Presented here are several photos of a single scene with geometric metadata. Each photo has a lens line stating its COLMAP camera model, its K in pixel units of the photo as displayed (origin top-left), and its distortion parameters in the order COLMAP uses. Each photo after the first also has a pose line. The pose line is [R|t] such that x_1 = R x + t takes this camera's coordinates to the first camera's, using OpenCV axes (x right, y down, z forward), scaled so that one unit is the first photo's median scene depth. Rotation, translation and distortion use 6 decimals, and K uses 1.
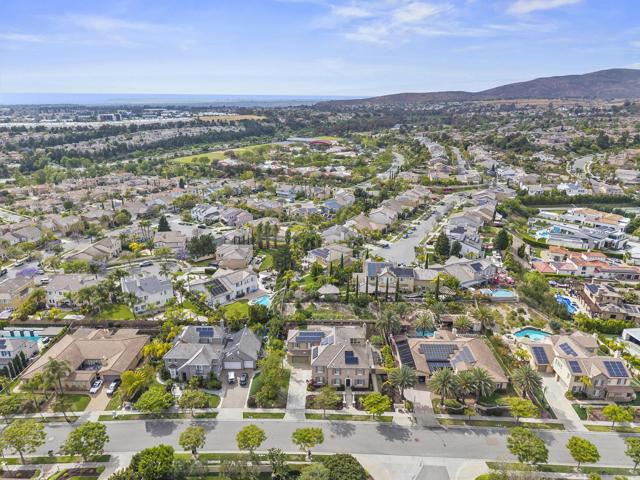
lens RADIAL K [[424.7, 0, 318.3], [0, 424.7, 253.1], [0, 0, 1]] dist [0.028458, -0.031108]
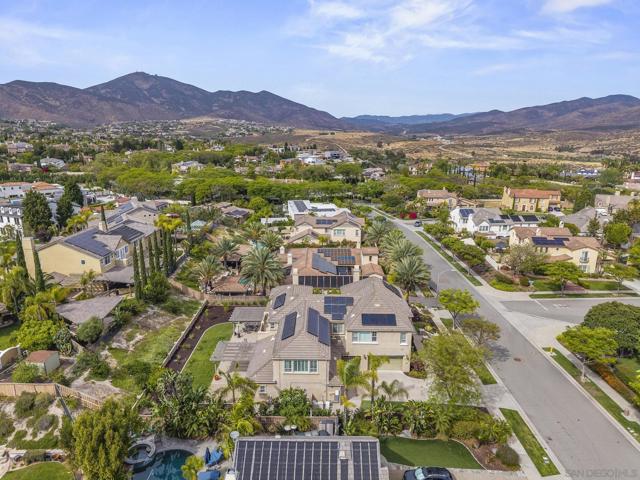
lens RADIAL K [[424.7, 0, 318.3], [0, 424.7, 253.1], [0, 0, 1]] dist [0.028458, -0.031108]
pose [[-0.014004, -0.274923, 0.961364, -0.475226], [0.345335, 0.900967, 0.262682, 0.014552], [-0.938375, 0.335671, 0.082323, 1.048098]]
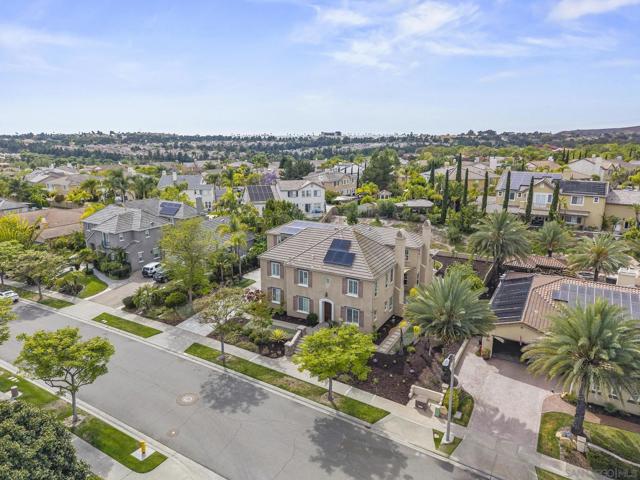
lens RADIAL K [[424.7, 0, 318.3], [0, 424.7, 253.1], [0, 0, 1]] dist [0.028458, -0.031108]
pose [[0.873607, 0.131921, -0.468410, 0.252783], [-0.170572, 0.984498, -0.040855, 0.272004], [0.455759, 0.115589, 0.882566, 0.640670]]
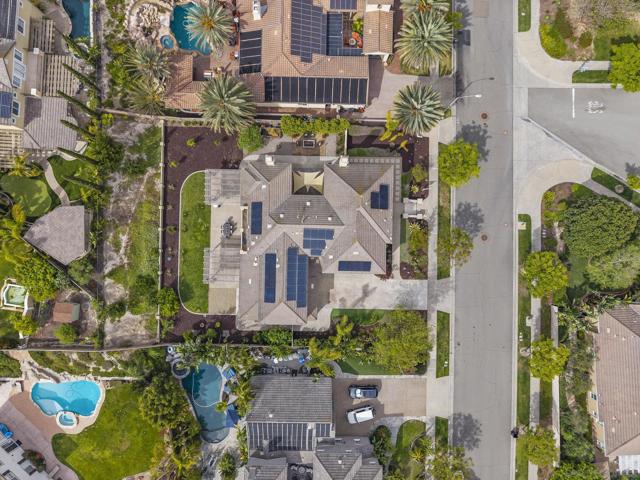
lens RADIAL K [[424.7, 0, 318.3], [0, 424.7, 253.1], [0, 0, 1]] dist [0.028458, -0.031108]
pose [[-0.004801, -0.999836, 0.017466, -0.002216], [0.331632, 0.014886, 0.943291, -0.271524], [-0.943397, 0.010321, 0.331506, 0.915778]]
